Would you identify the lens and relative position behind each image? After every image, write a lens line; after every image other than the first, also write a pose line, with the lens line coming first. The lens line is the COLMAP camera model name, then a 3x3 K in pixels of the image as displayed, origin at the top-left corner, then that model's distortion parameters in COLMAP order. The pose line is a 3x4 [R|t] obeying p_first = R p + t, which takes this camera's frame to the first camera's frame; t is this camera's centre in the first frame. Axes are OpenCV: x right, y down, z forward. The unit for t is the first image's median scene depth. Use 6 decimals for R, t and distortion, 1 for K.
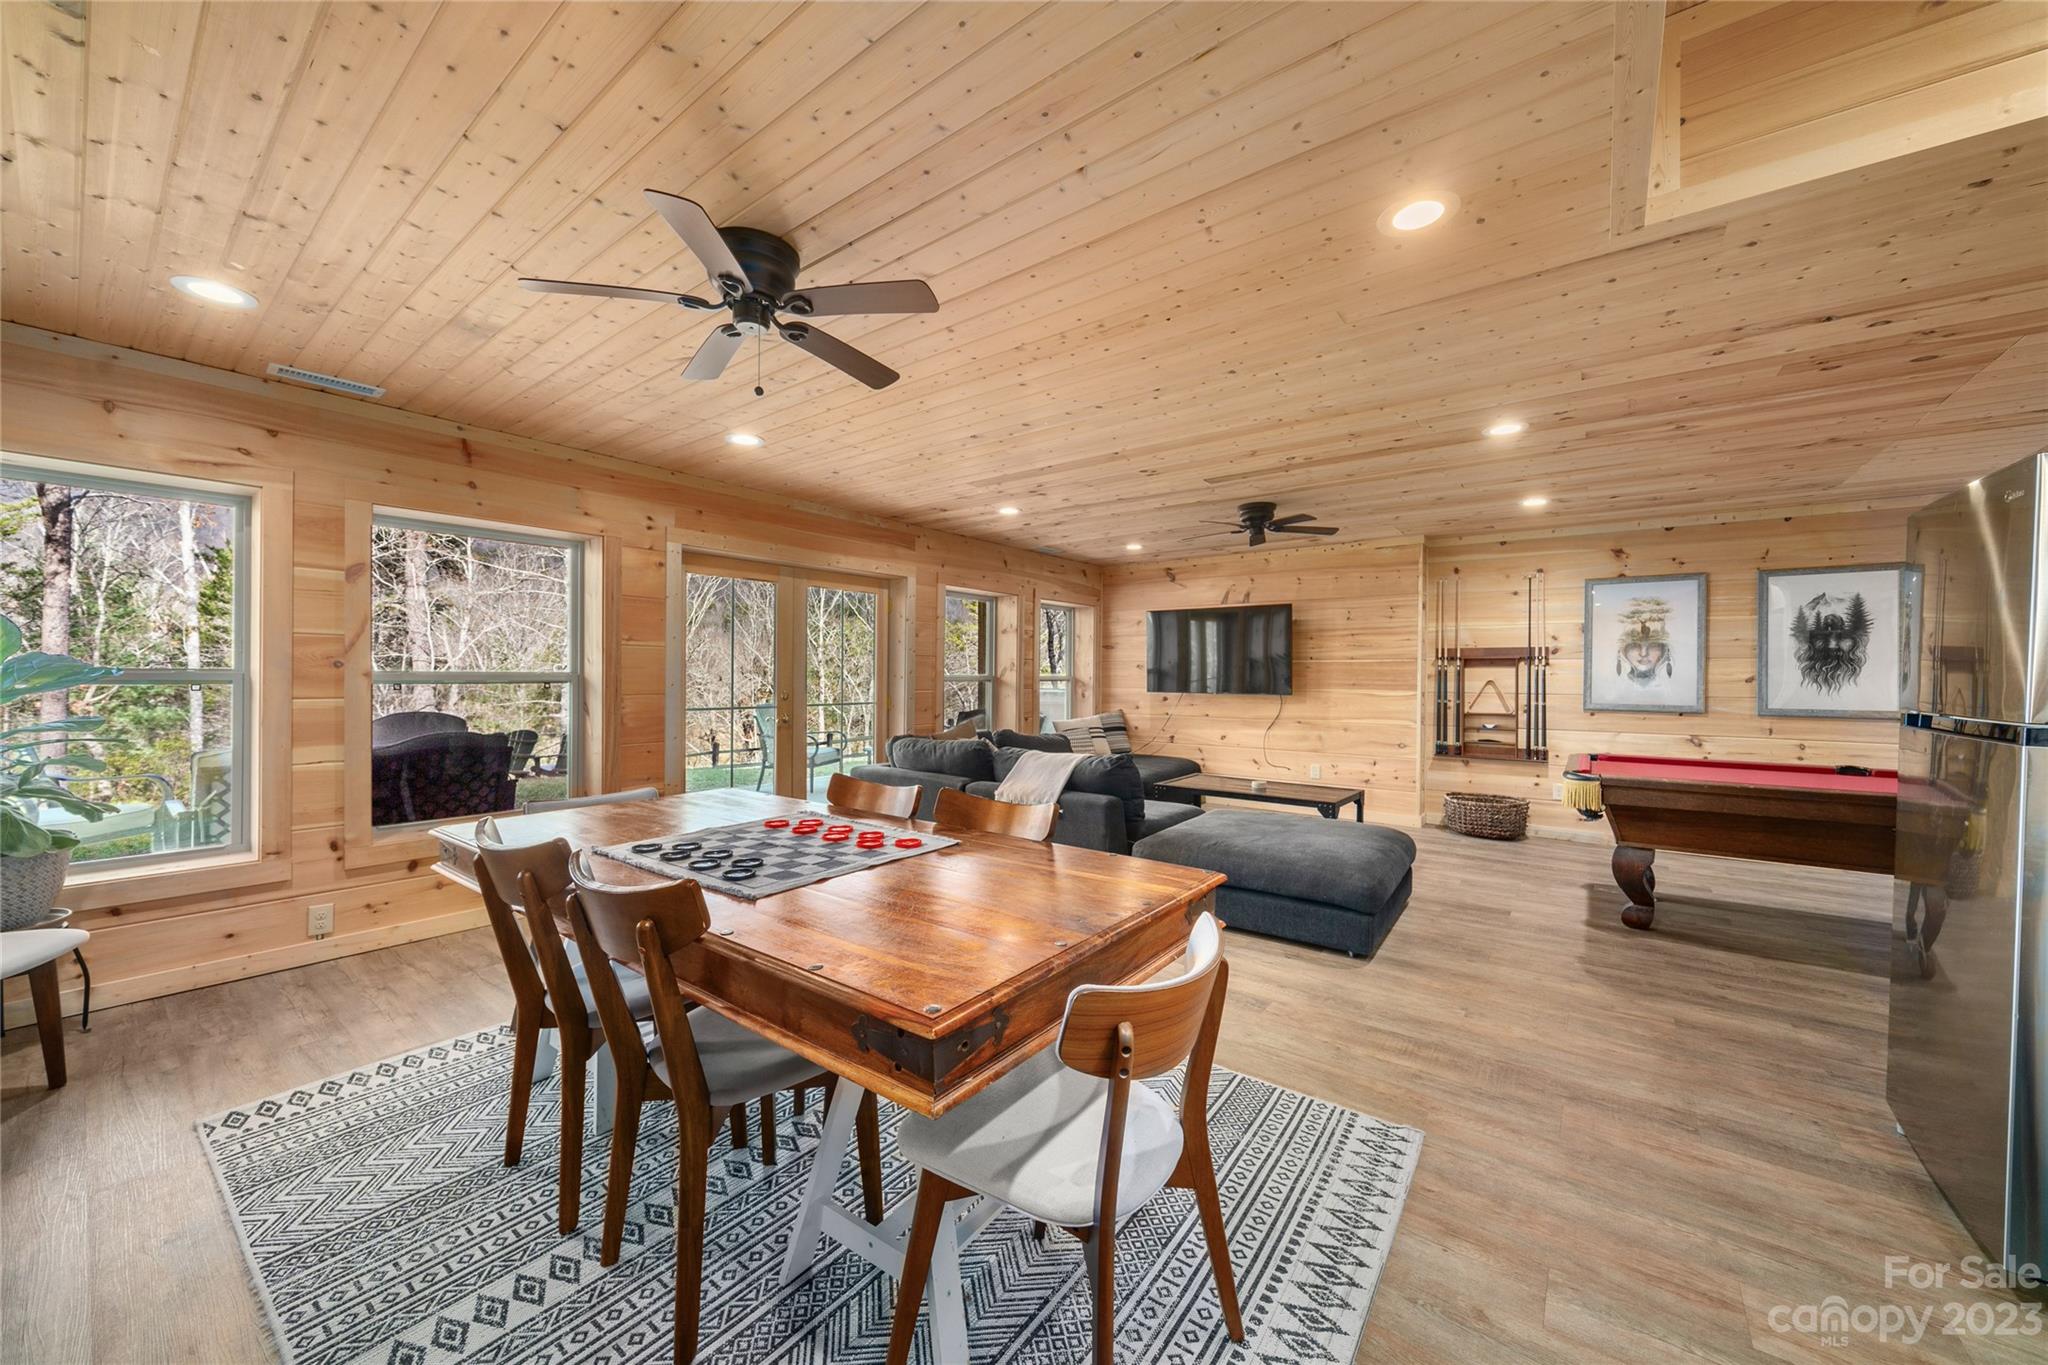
lens RADIAL K [[741.0, 0, 1024.0], [0, 741.0, 682.5], [0, 0, 1]] dist [0.000184, 0.000132]
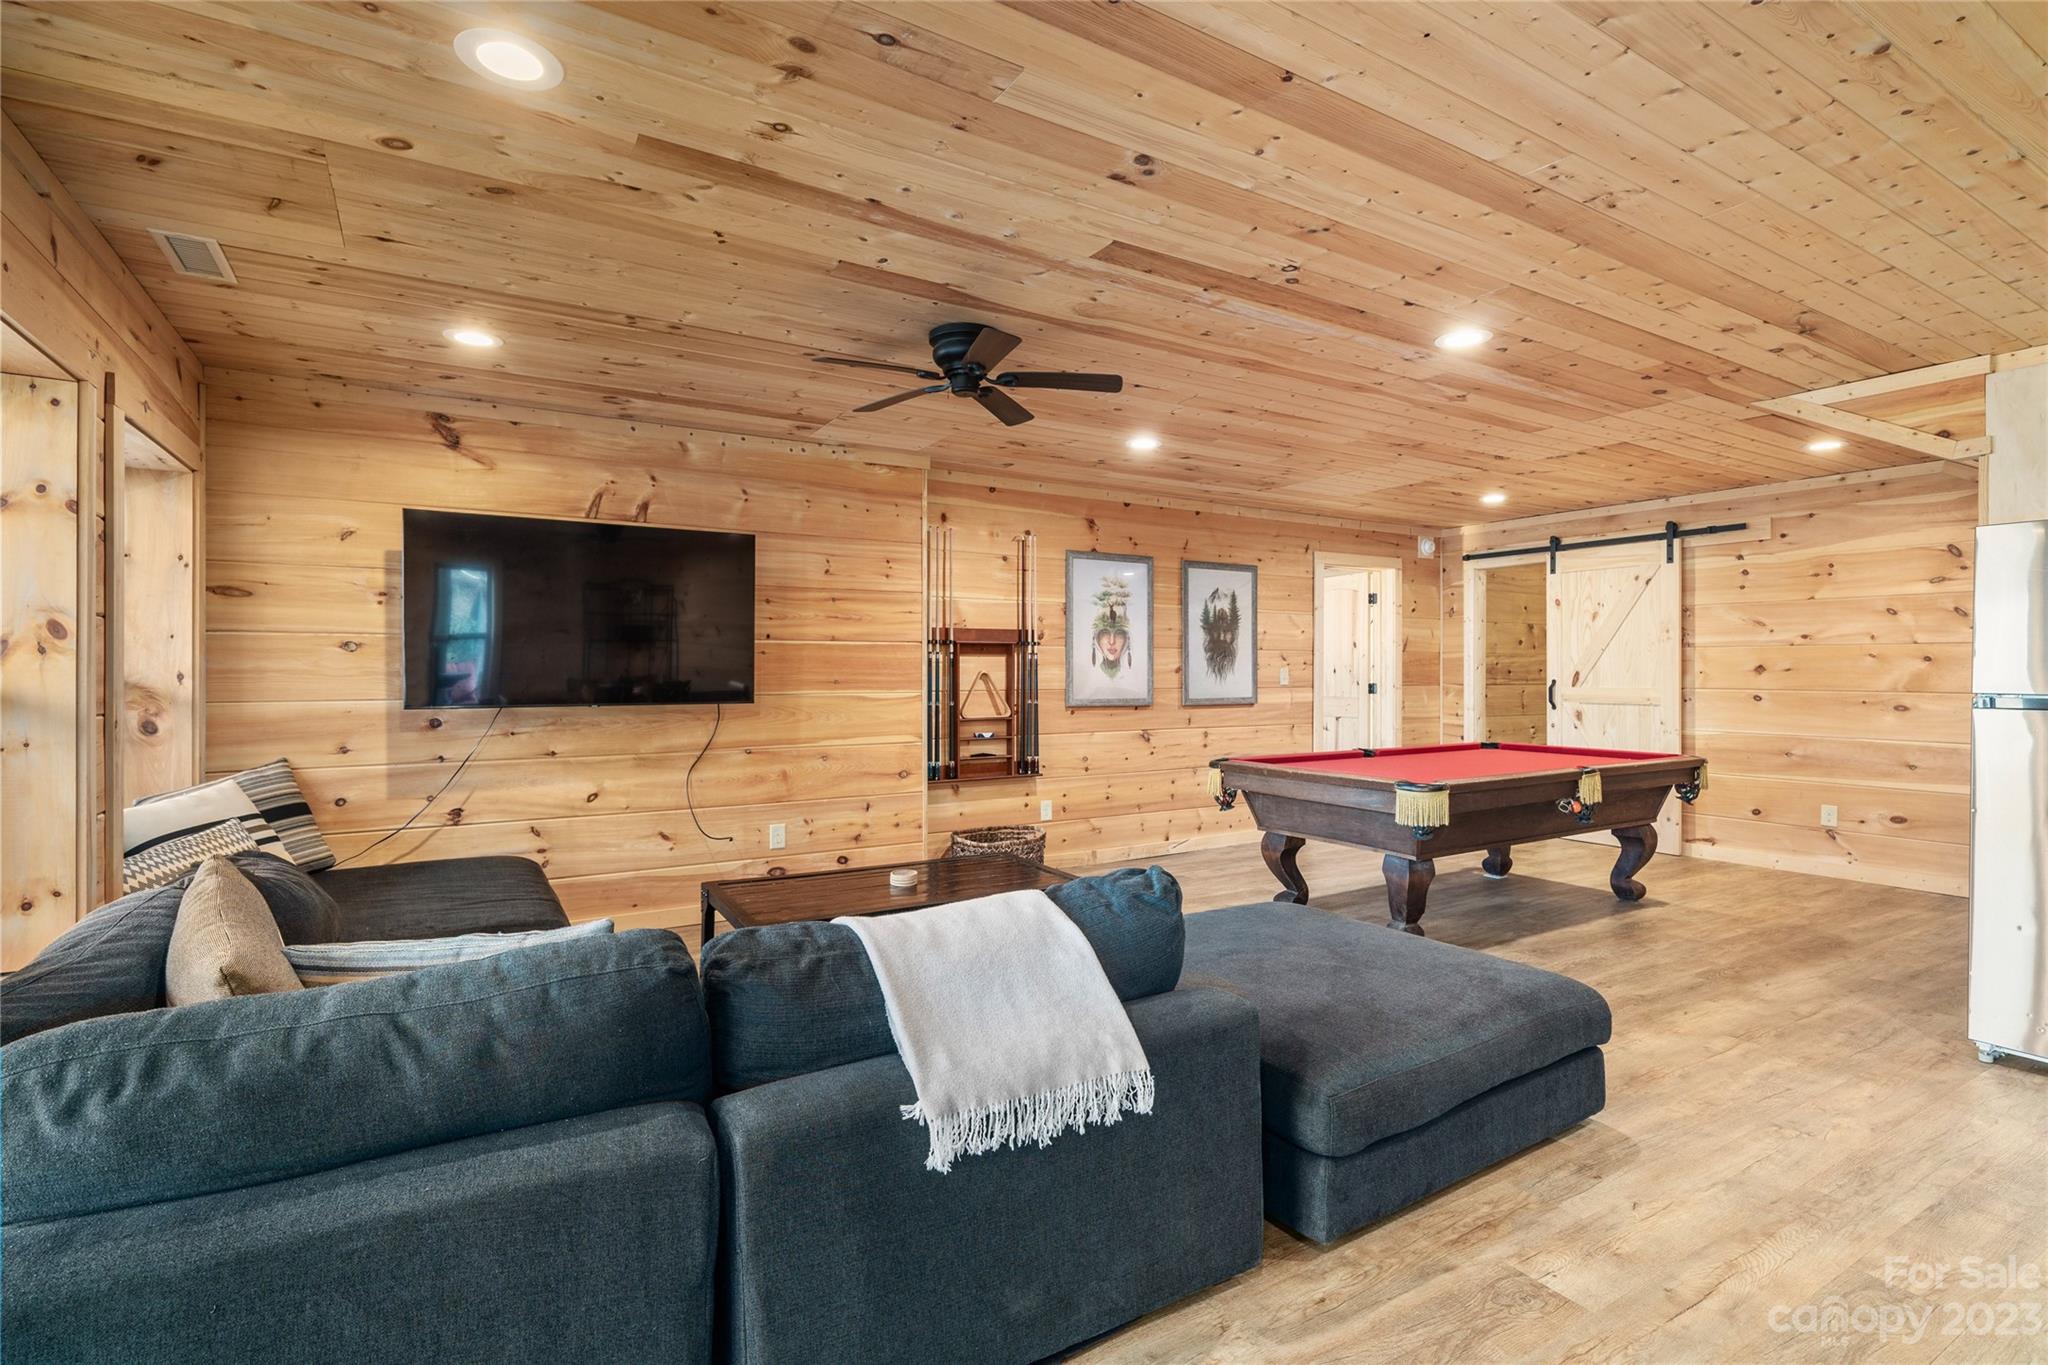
lens RADIAL K [[963.4, 0, 1024.0], [0, 963.4, 682.5], [0, 0, 1]] dist [0.001658, 0.000539]
pose [[0.363085, -0.017753, 0.931587, -0.277626], [0.011416, 0.999828, 0.014604, -0.007809], [-0.931686, 0.005332, 0.363225, 0.682890]]
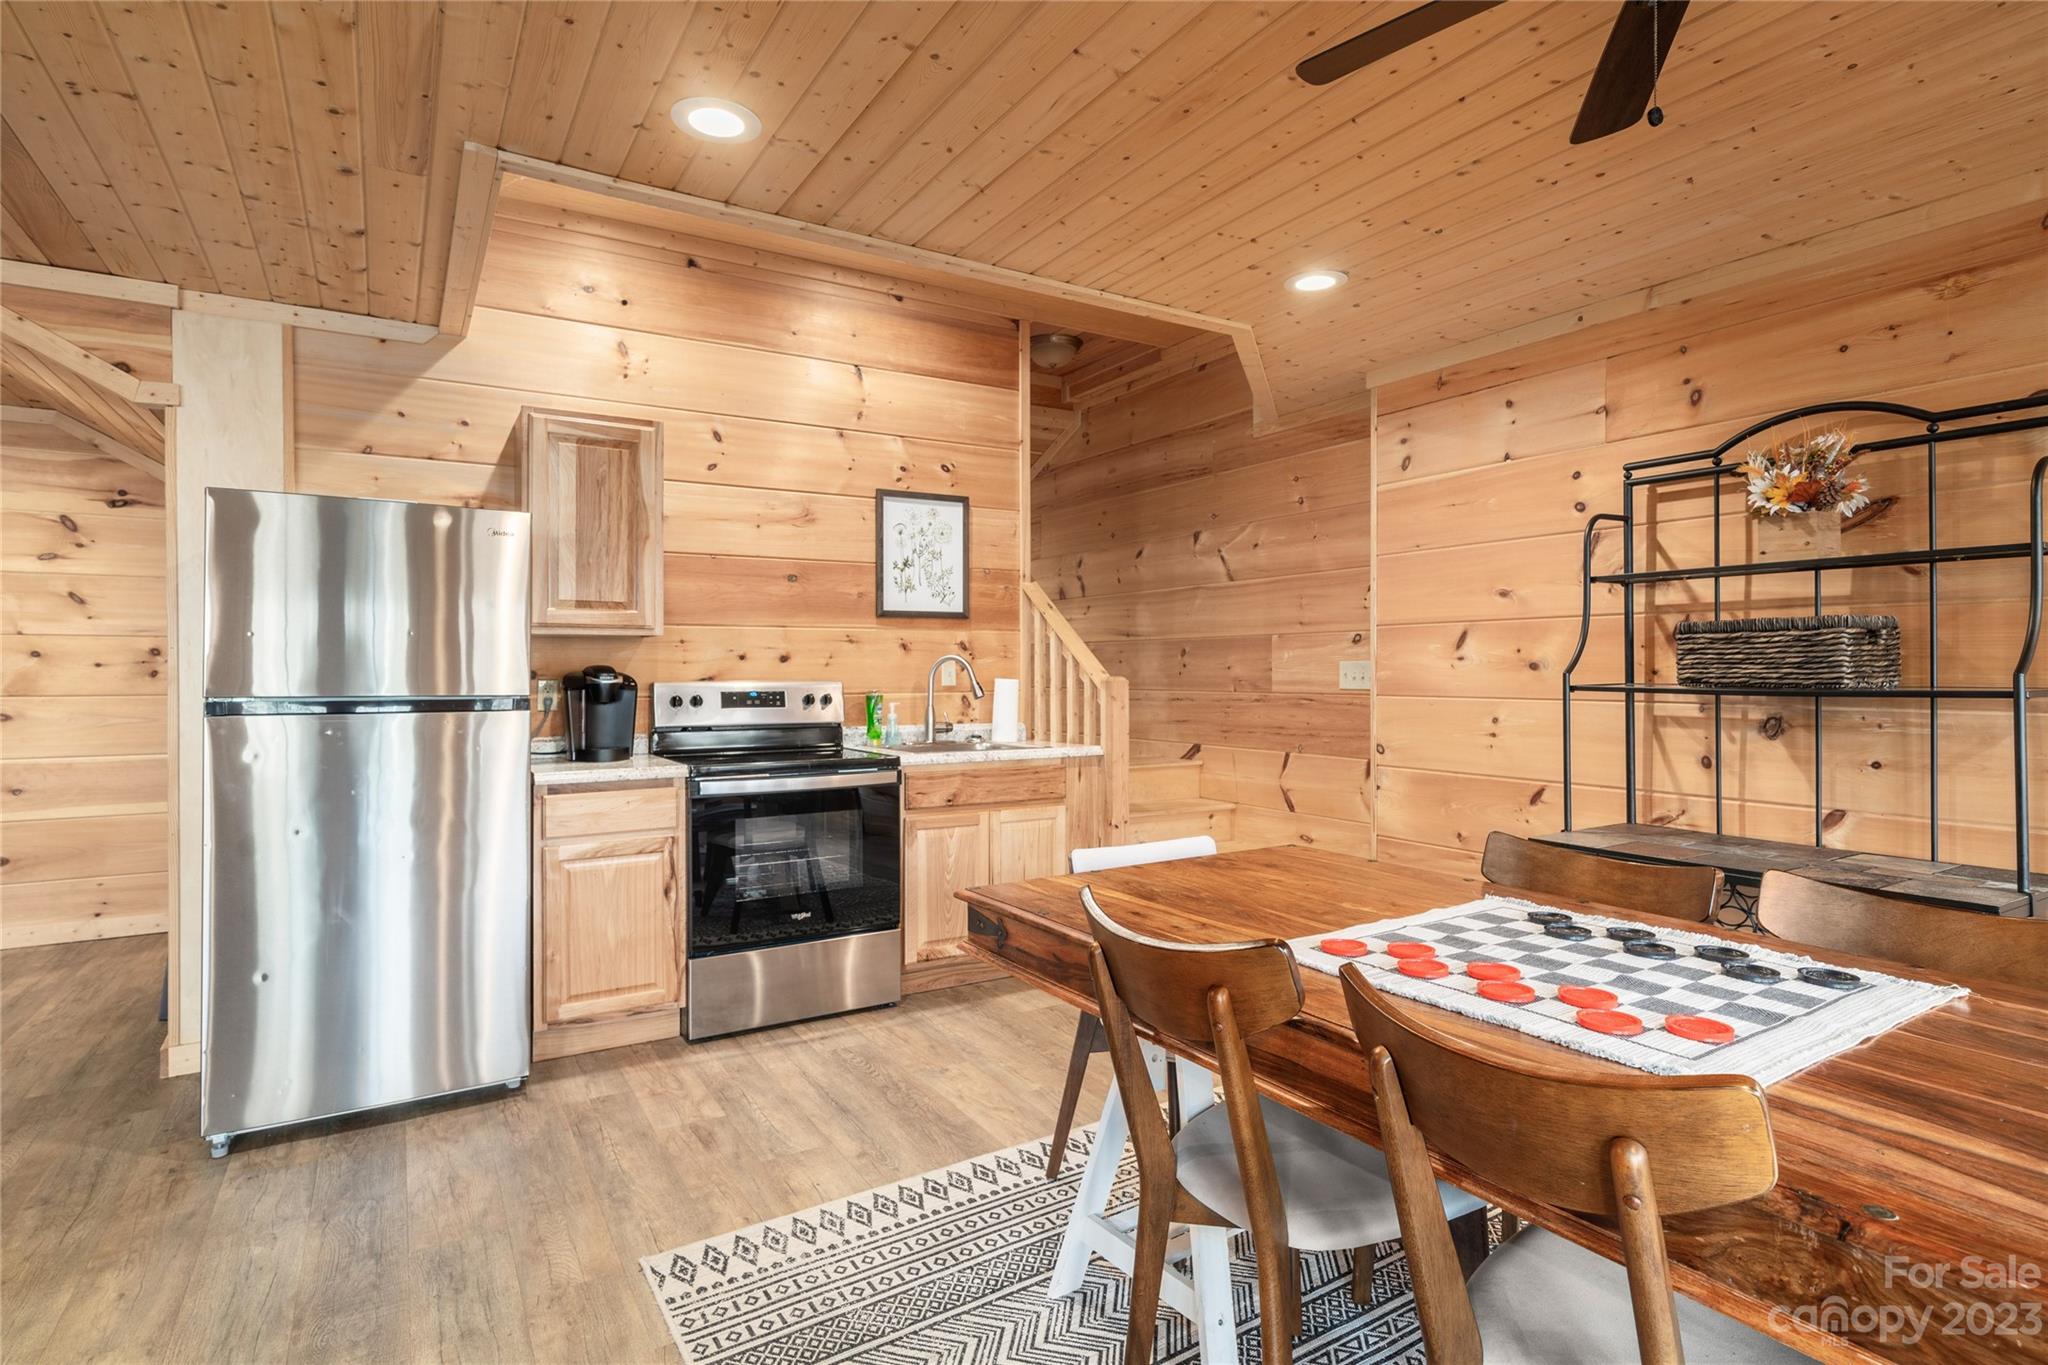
lens RADIAL K [[1032.4, 0, 1022.0], [0, 1032.4, 659.9], [0, 0, 1]] dist [-0.000466, 0.000218]
pose [[-0.934706, -0.001887, 0.355416, -0.076177], [-0.000649, 0.999993, 0.003603, -0.005813], [-0.355421, 0.003137, -0.934701, 0.682480]]
